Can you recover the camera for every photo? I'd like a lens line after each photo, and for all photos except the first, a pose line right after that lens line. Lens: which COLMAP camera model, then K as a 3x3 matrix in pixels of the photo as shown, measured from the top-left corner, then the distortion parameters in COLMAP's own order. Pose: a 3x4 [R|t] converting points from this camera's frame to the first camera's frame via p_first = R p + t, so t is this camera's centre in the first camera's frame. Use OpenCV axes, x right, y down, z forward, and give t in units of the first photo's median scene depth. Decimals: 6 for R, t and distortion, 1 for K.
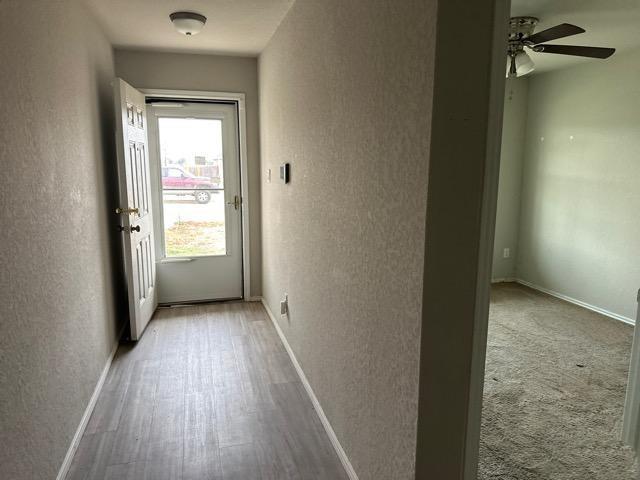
lens RADIAL K [[453.5, 0, 320.9], [0, 453.5, 239.7], [0, 0, 1]] dist [0.011013, -0.011716]
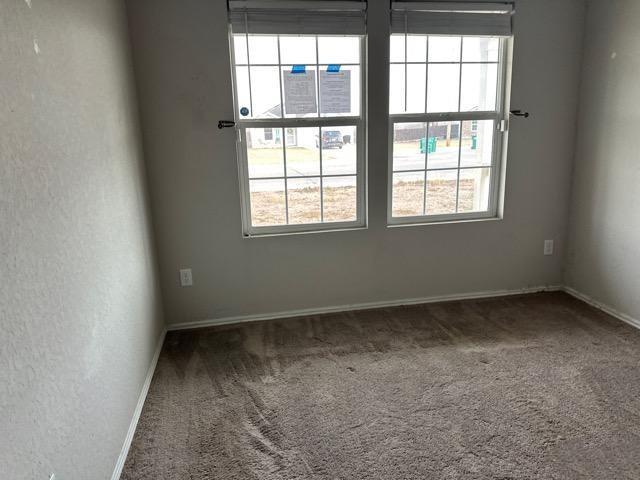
lens RADIAL K [[453.5, 0, 318.8], [0, 453.5, 240.8], [0, 0, 1]] dist [0.011013, -0.011716]
pose [[0.994340, -0.021896, -0.103960, 0.163999], [0.030859, 0.995868, 0.085412, -0.045255], [0.101660, -0.088137, 0.990907, 0.357287]]
